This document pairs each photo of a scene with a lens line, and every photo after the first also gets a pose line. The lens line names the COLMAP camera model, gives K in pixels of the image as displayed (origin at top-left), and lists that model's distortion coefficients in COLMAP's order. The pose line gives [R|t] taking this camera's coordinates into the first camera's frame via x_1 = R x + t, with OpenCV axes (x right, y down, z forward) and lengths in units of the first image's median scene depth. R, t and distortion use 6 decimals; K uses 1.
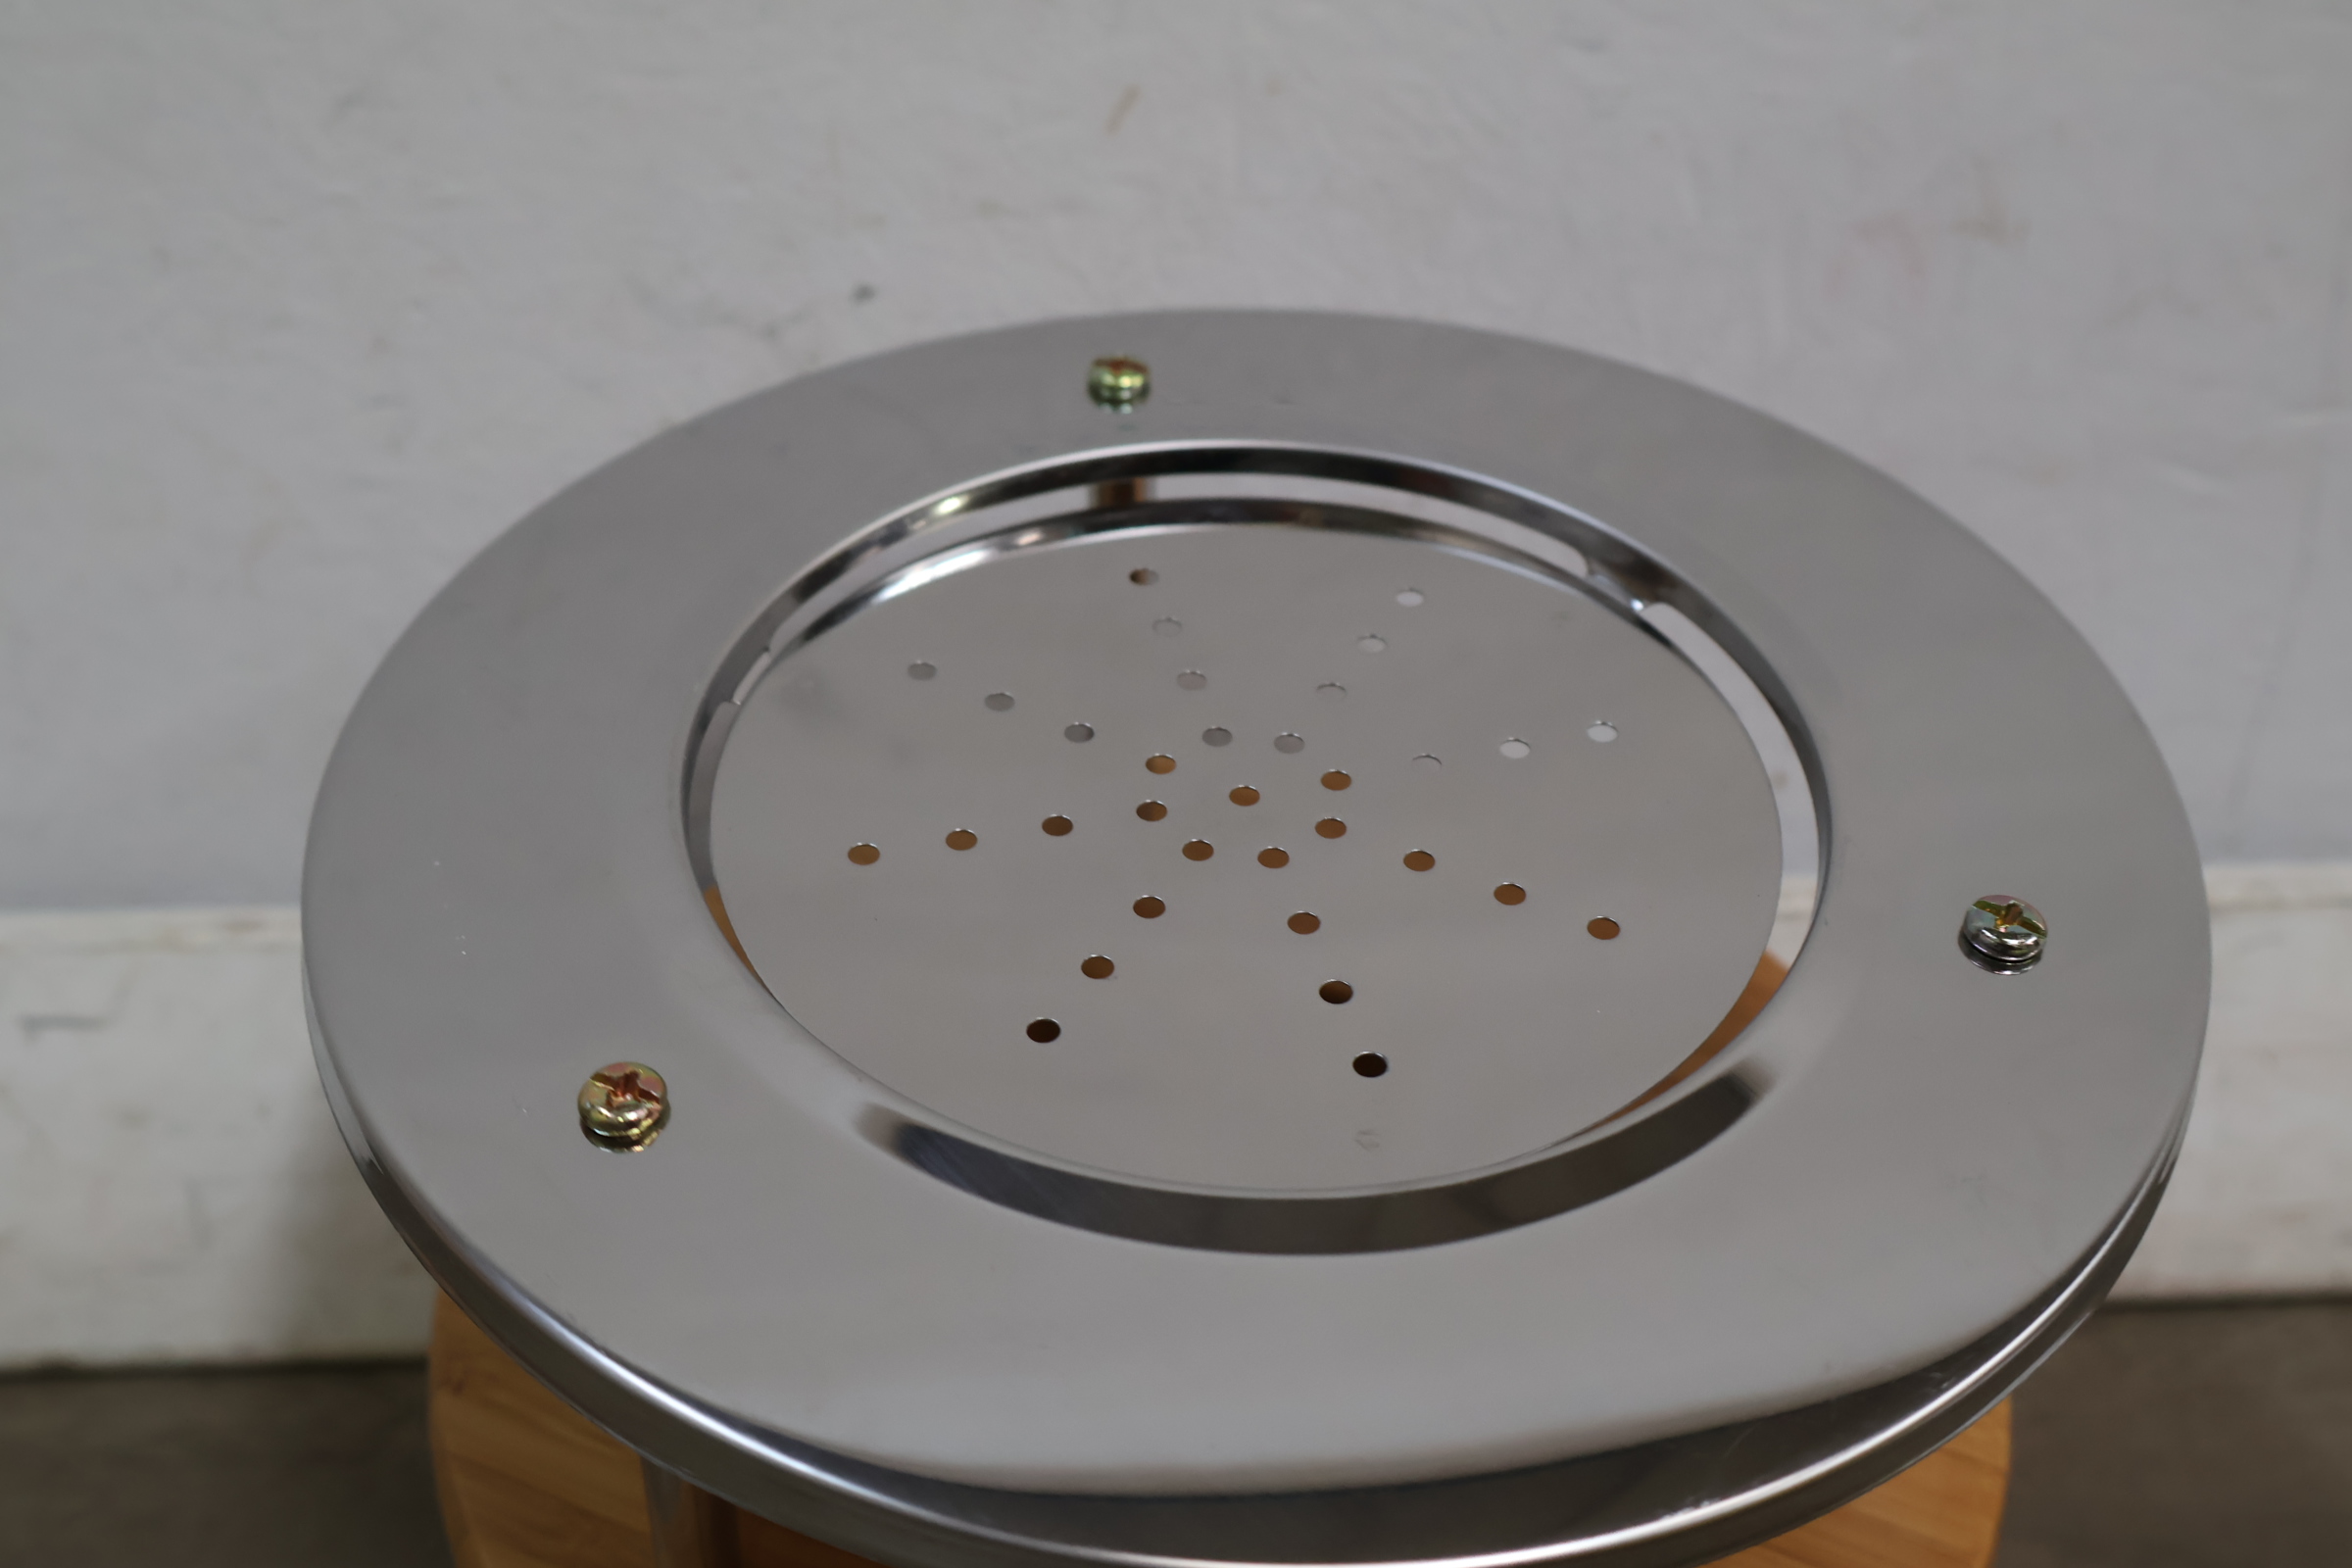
lens RADIAL K [[2623.2, 0, 1179.6], [0, 2623.2, 773.7], [0, 0, 1]] dist [-0.001931, 0.000000]
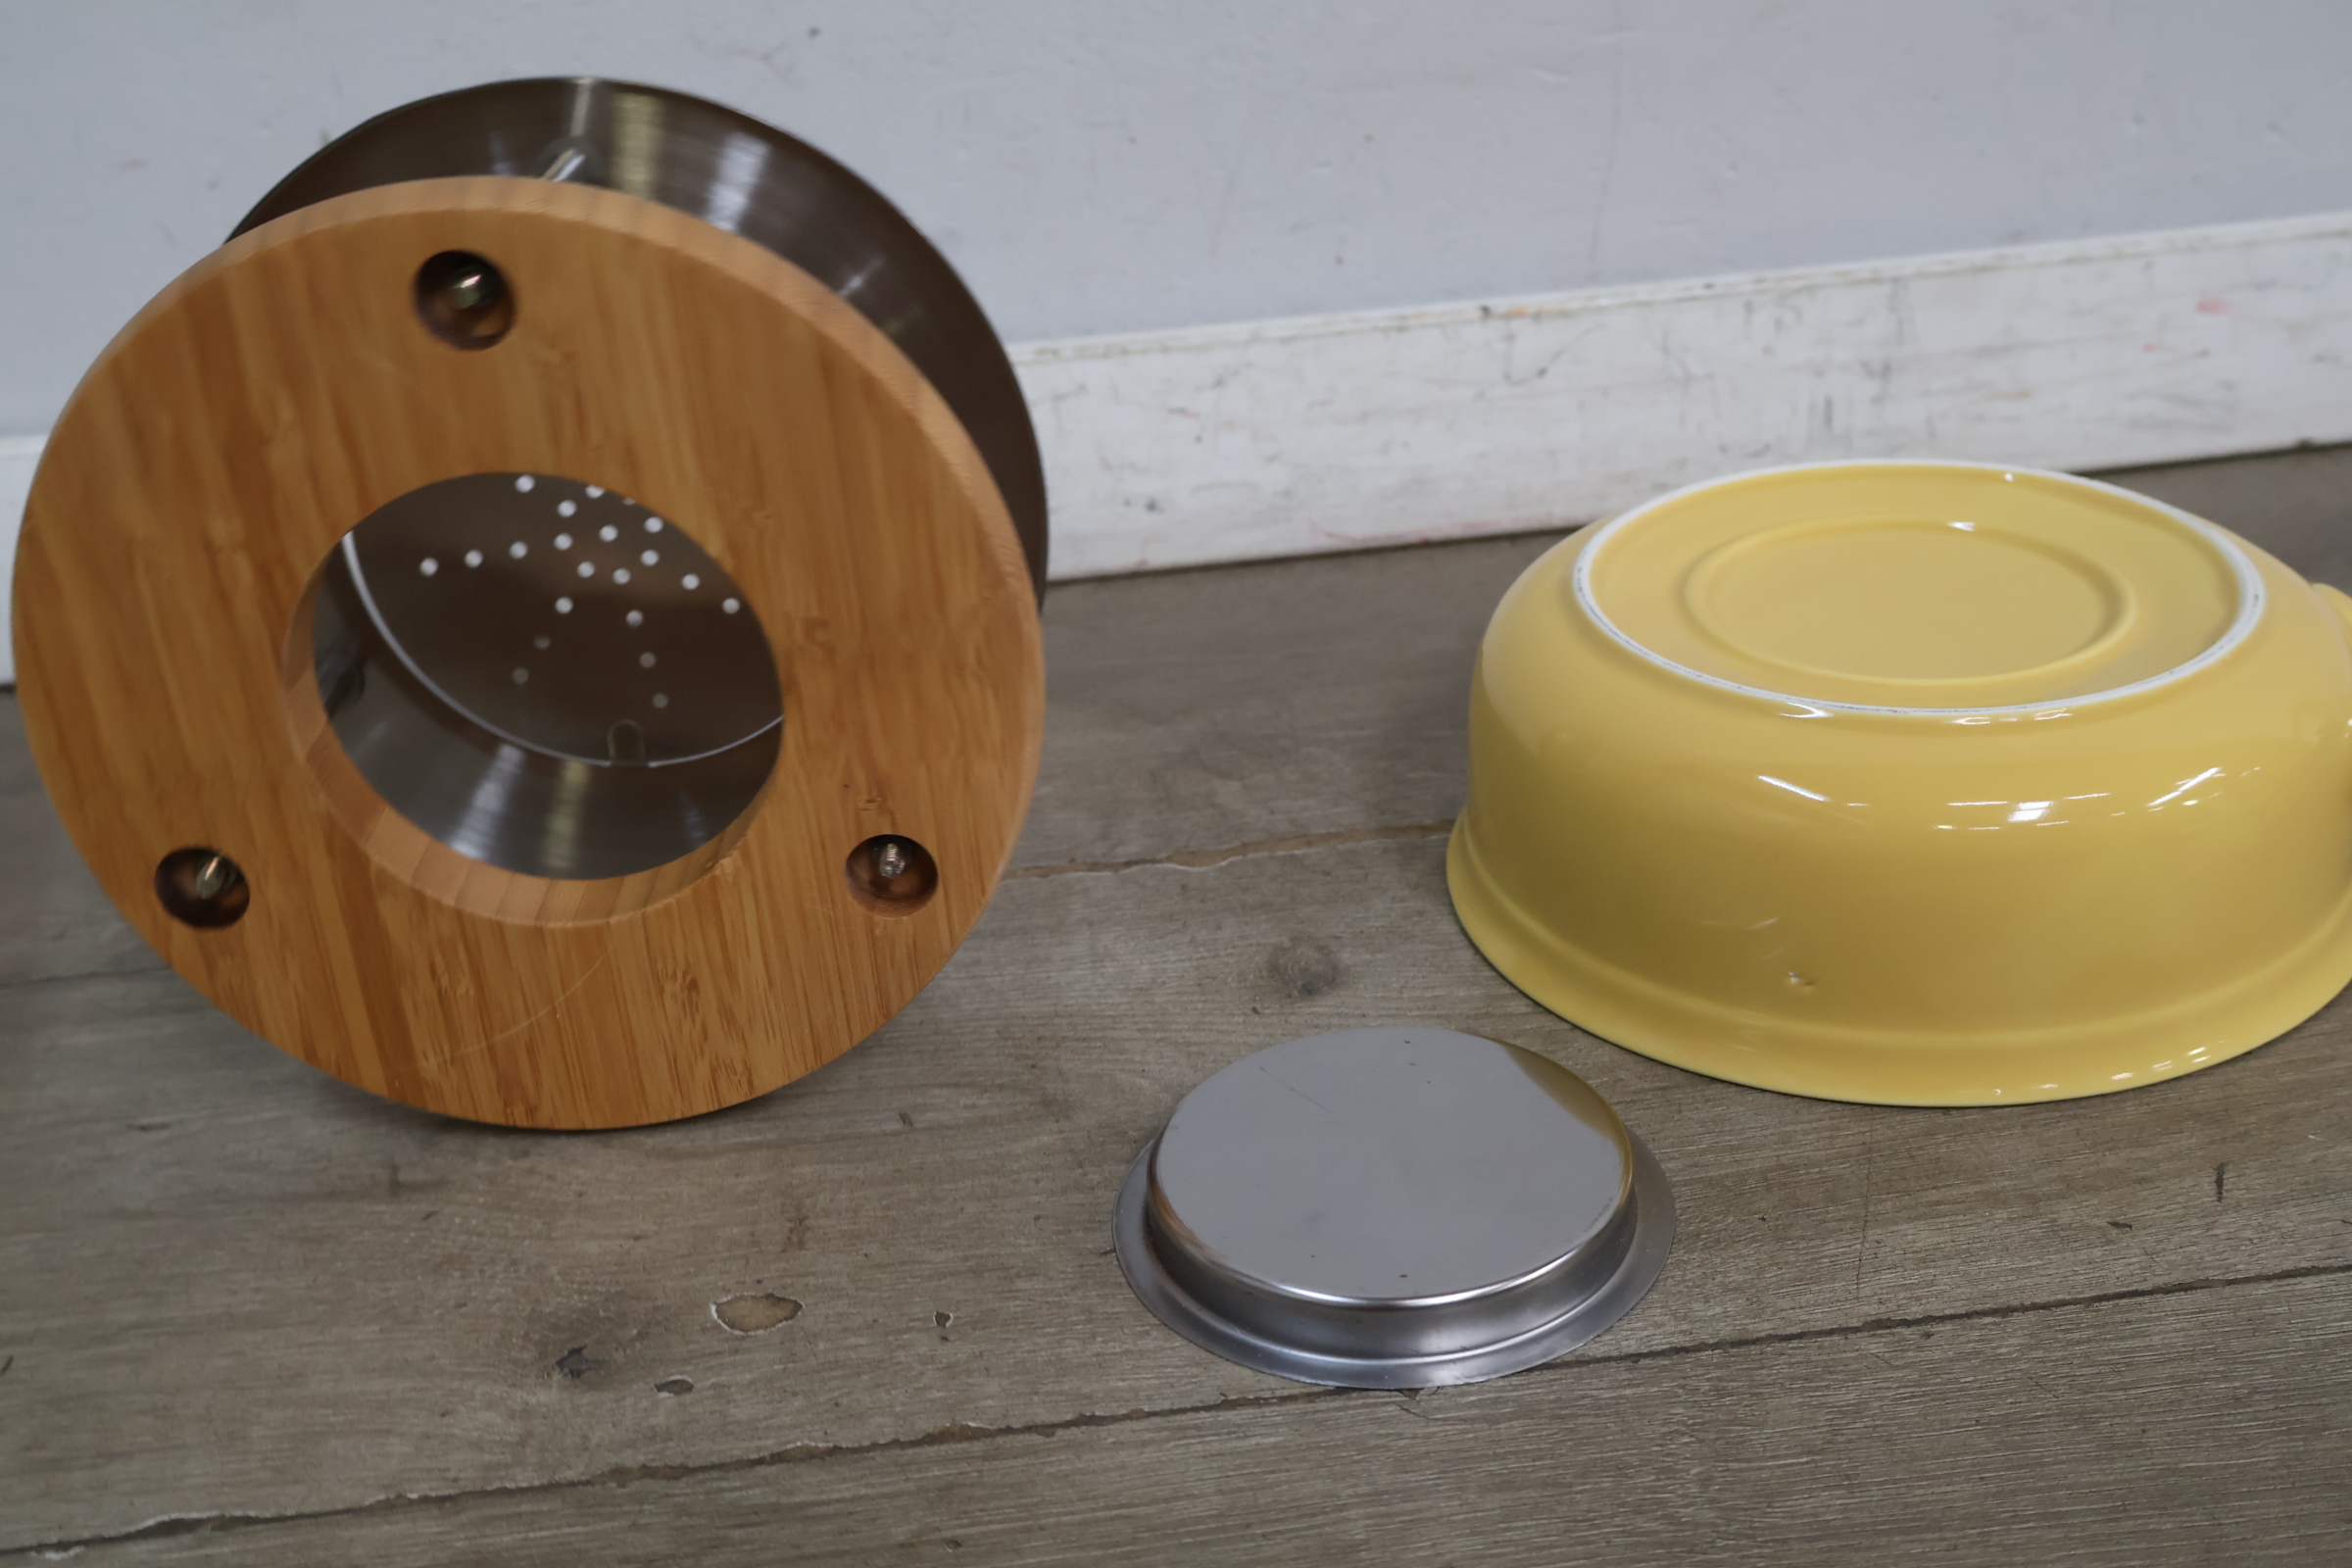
lens RADIAL K [[2623.2, 0, 1170.6], [0, 2623.2, 778.6], [0, 0, 1]] dist [-0.001931, 0.000000]
pose [[0.997426, -0.071232, -0.008164, 0.108584], [0.071455, 0.978206, 0.194955, -0.008785], [-0.005901, -0.195036, 0.980778, -0.919382]]
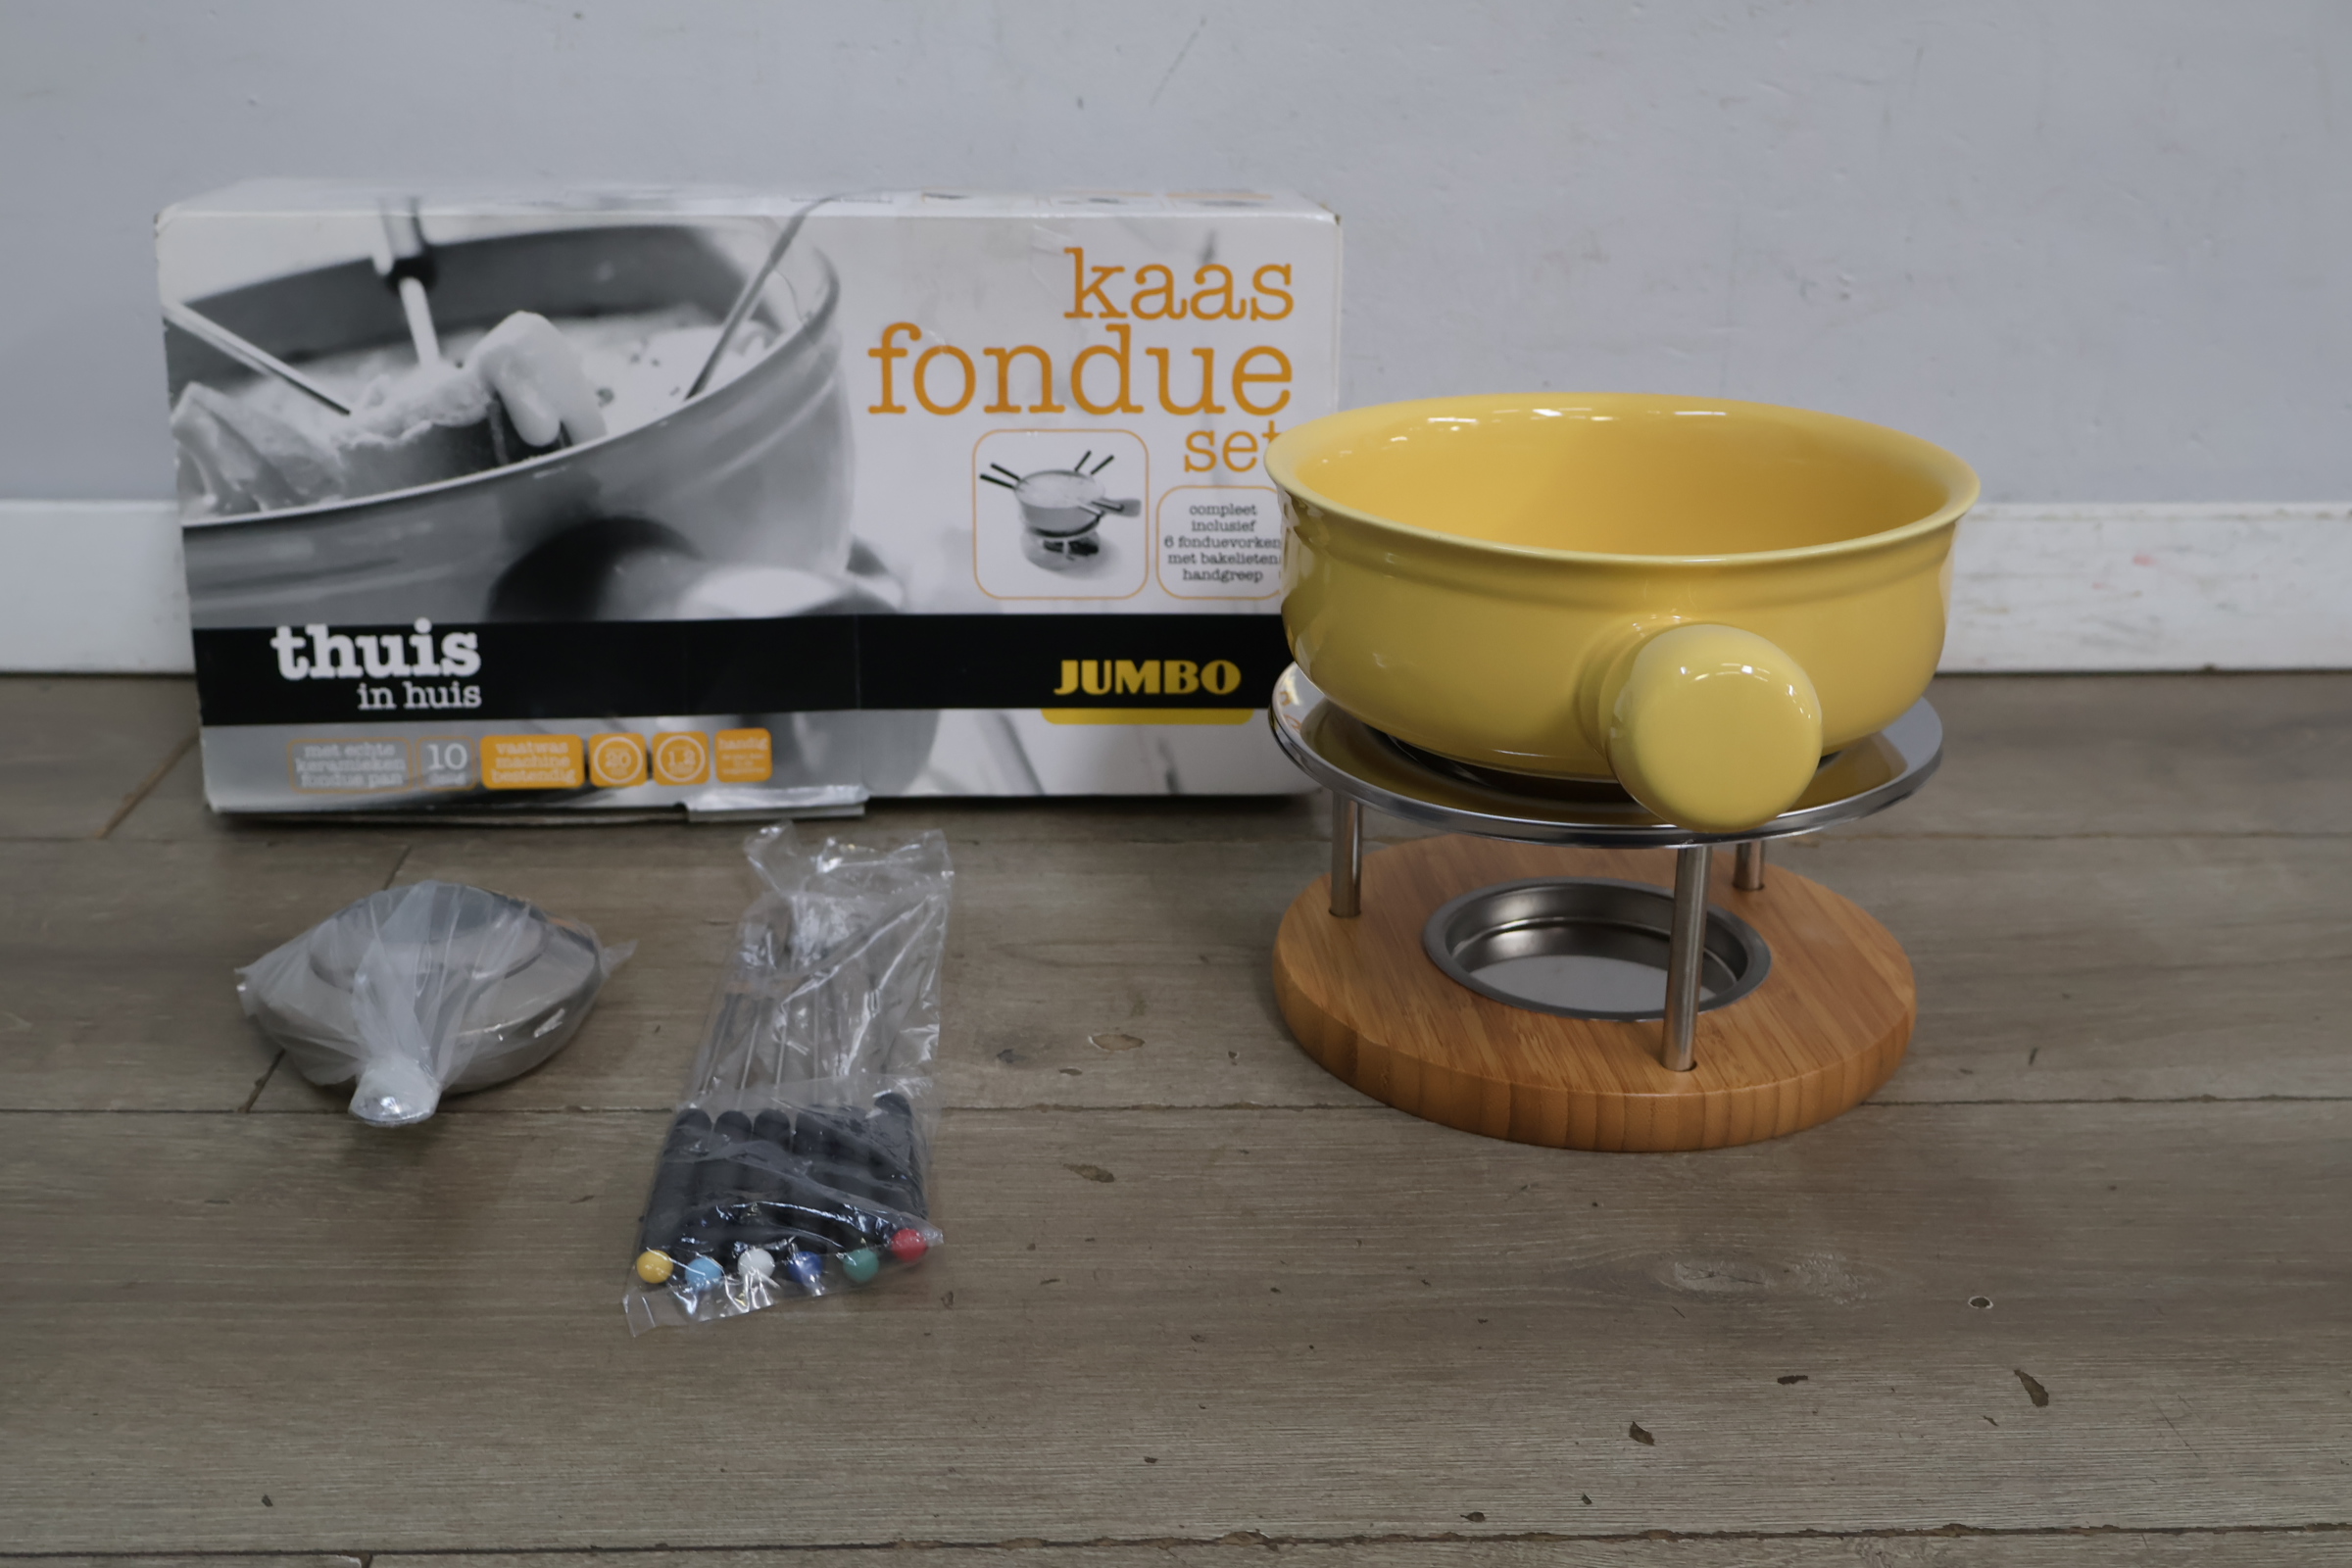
lens RADIAL K [[2623.2, 0, 1175.6], [0, 2623.2, 784.5], [0, 0, 1]] dist [-0.001931, 0.000000]
pose [[0.998769, 0.027153, -0.041523, 0.011093], [-0.022804, 0.994538, 0.101855, 0.061176], [0.044062, -0.100782, 0.993932, -1.705638]]
